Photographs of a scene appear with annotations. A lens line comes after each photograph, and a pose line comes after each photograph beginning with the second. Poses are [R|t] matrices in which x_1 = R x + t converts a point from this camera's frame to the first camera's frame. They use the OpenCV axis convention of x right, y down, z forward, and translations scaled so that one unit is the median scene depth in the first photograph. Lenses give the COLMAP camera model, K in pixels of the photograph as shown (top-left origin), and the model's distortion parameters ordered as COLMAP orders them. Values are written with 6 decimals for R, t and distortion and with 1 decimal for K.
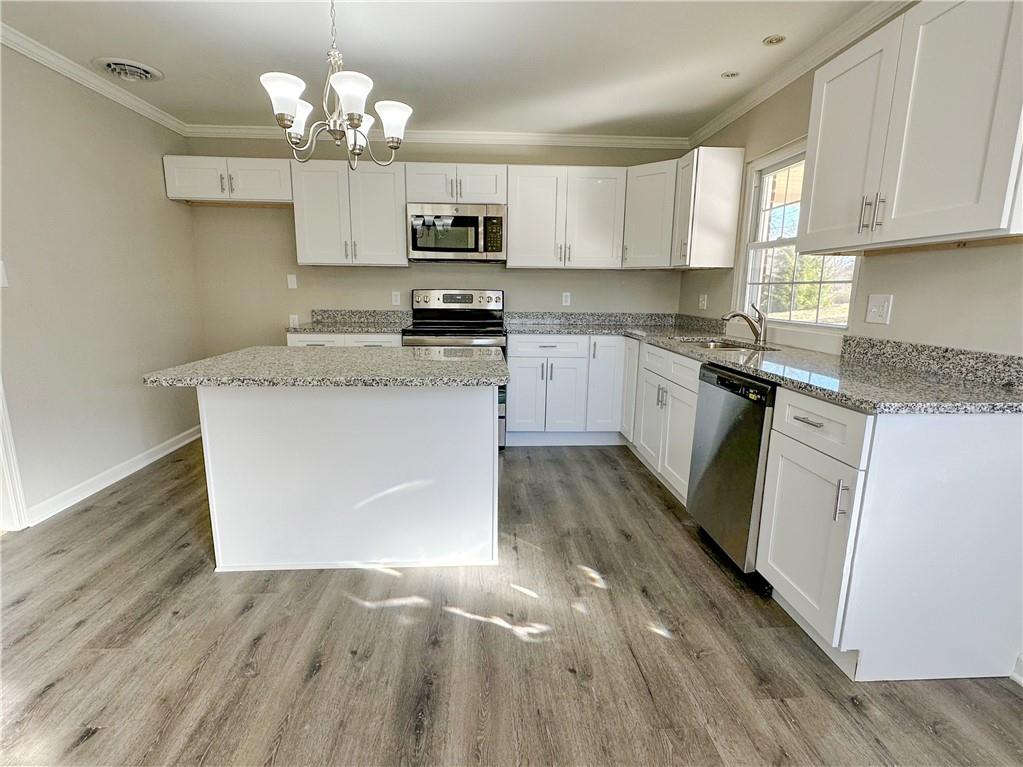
lens RADIAL K [[506.6, 0, 511.5], [0, 506.6, 383.5], [0, 0, 1]] dist [0.000042, 0.000109]
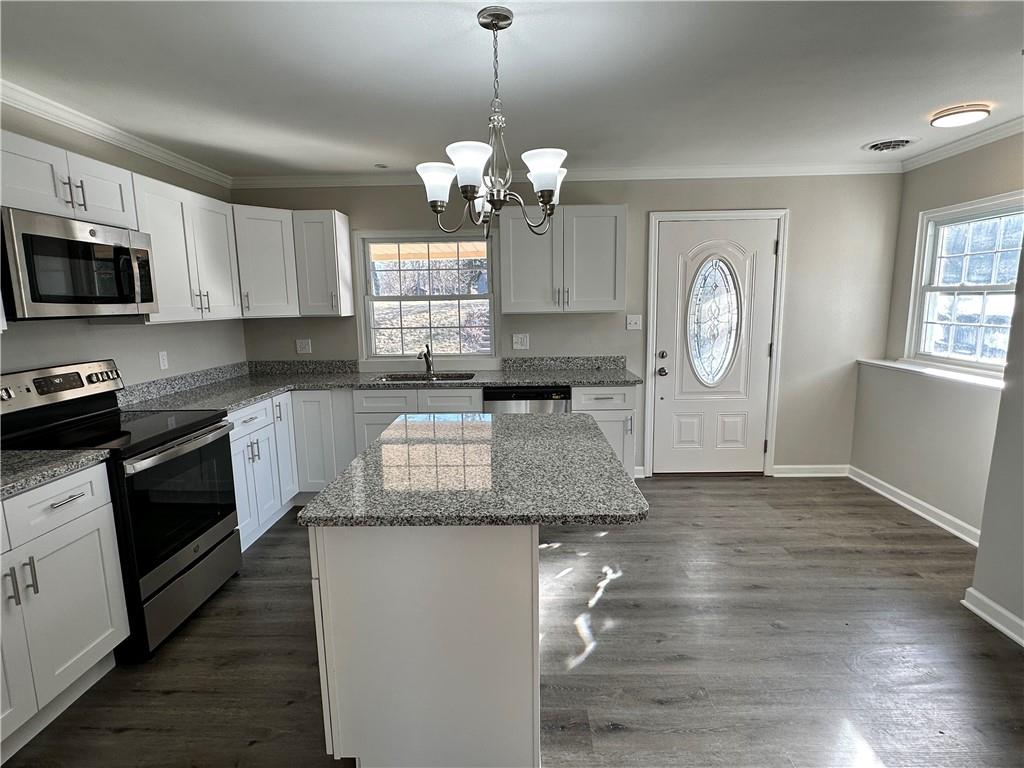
lens RADIAL K [[517.6, 0, 512.0], [0, 517.6, 384.0], [0, 0, 1]] dist [-0.000280, -0.000700]
pose [[0.082241, -0.168447, 0.982274, -1.115681], [0.197550, 0.968811, 0.149599, -0.273065], [-0.976837, 0.181745, 0.112953, 0.801961]]
